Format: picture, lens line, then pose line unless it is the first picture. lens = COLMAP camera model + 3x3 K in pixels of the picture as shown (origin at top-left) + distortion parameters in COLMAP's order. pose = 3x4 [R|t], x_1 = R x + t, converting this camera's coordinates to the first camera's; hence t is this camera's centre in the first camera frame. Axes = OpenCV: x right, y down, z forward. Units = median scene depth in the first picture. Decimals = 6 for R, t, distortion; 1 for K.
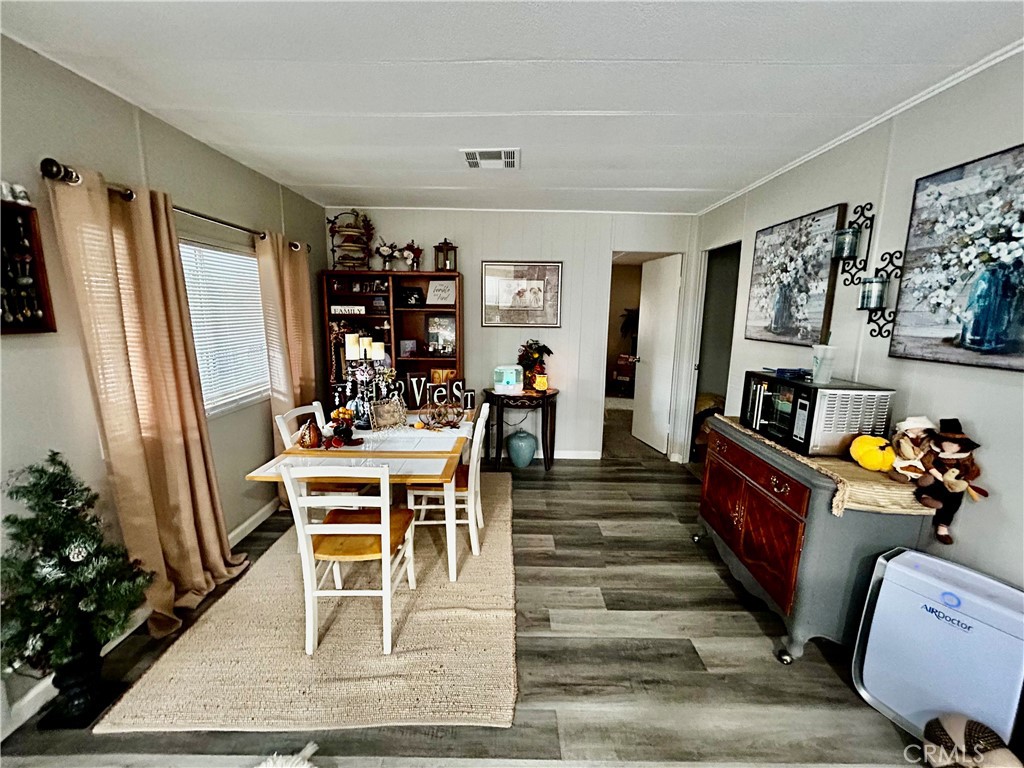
lens RADIAL K [[415.2, 0, 511.3], [0, 415.2, 383.8], [0, 0, 1]] dist [0.000806, 0.000771]
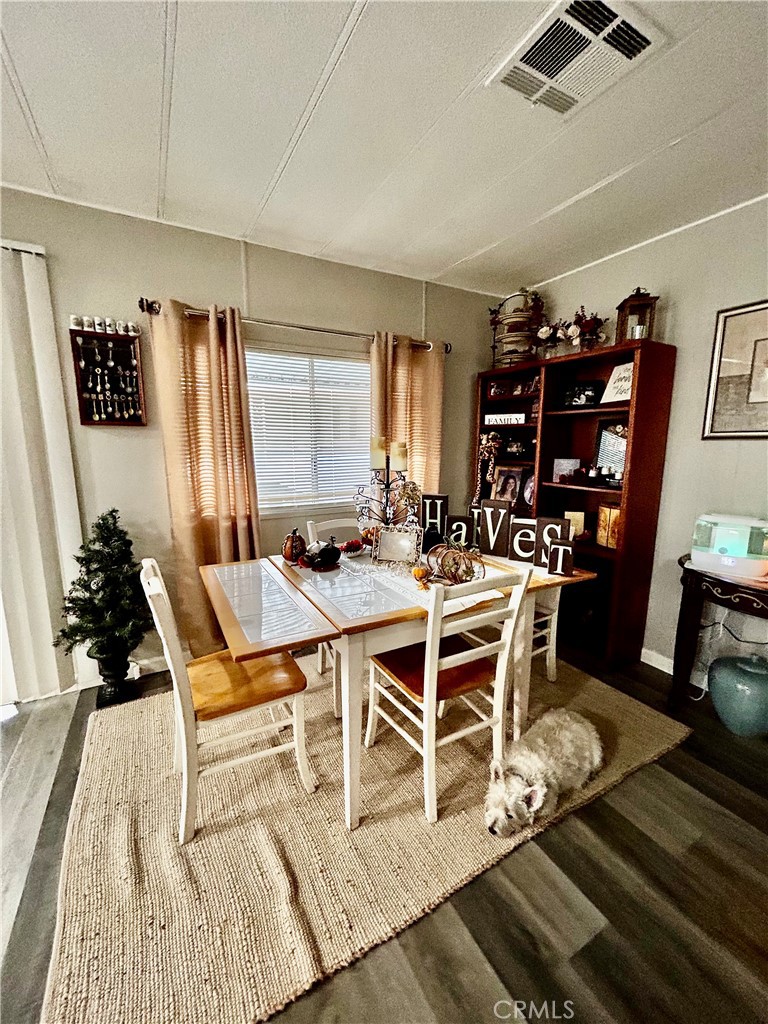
lens RADIAL K [[415.2, 0, 383.6], [0, 415.2, 511.5], [0, 0, 1]] dist [0.000806, 0.000771]
pose [[0.485774, 0.136815, -0.863310, 0.220754], [-0.148644, 0.986218, 0.072653, -0.025789], [0.861353, 0.093033, 0.499416, 0.426266]]
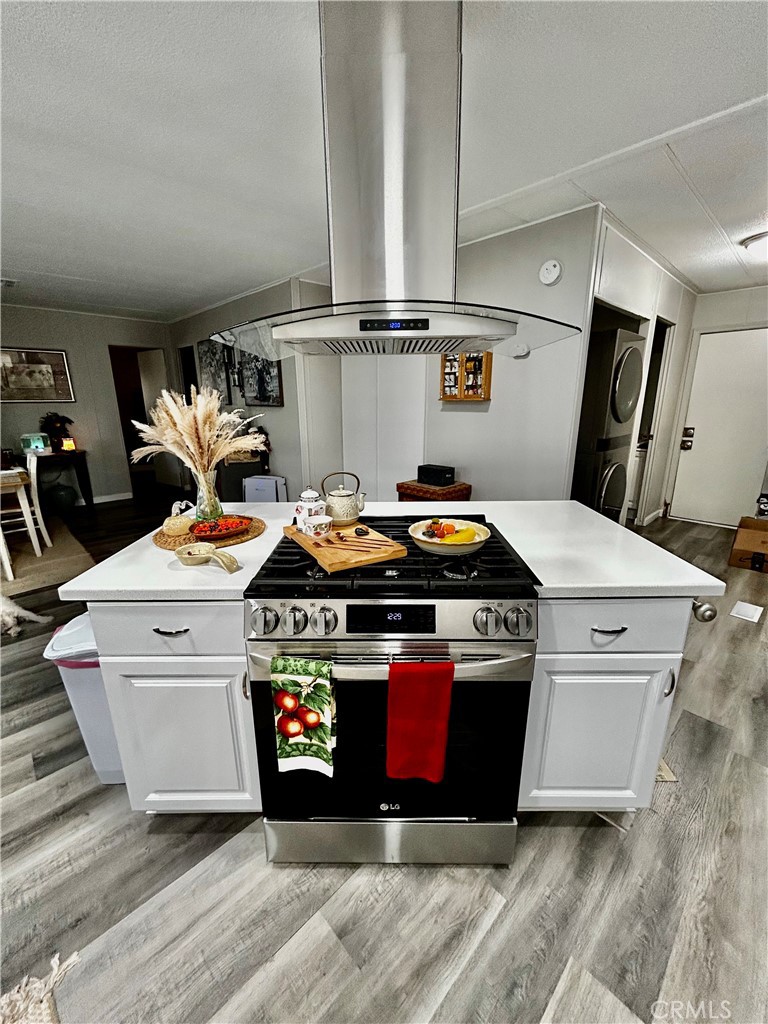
lens RADIAL K [[415.2, 0, 380.6], [0, 415.2, 507.5], [0, 0, 1]] dist [0.000806, 0.000771]
pose [[0.724490, -0.201257, 0.659249, -0.127008], [0.132847, 0.979263, 0.152957, 0.129209], [-0.676362, -0.023236, 0.736203, -0.689522]]
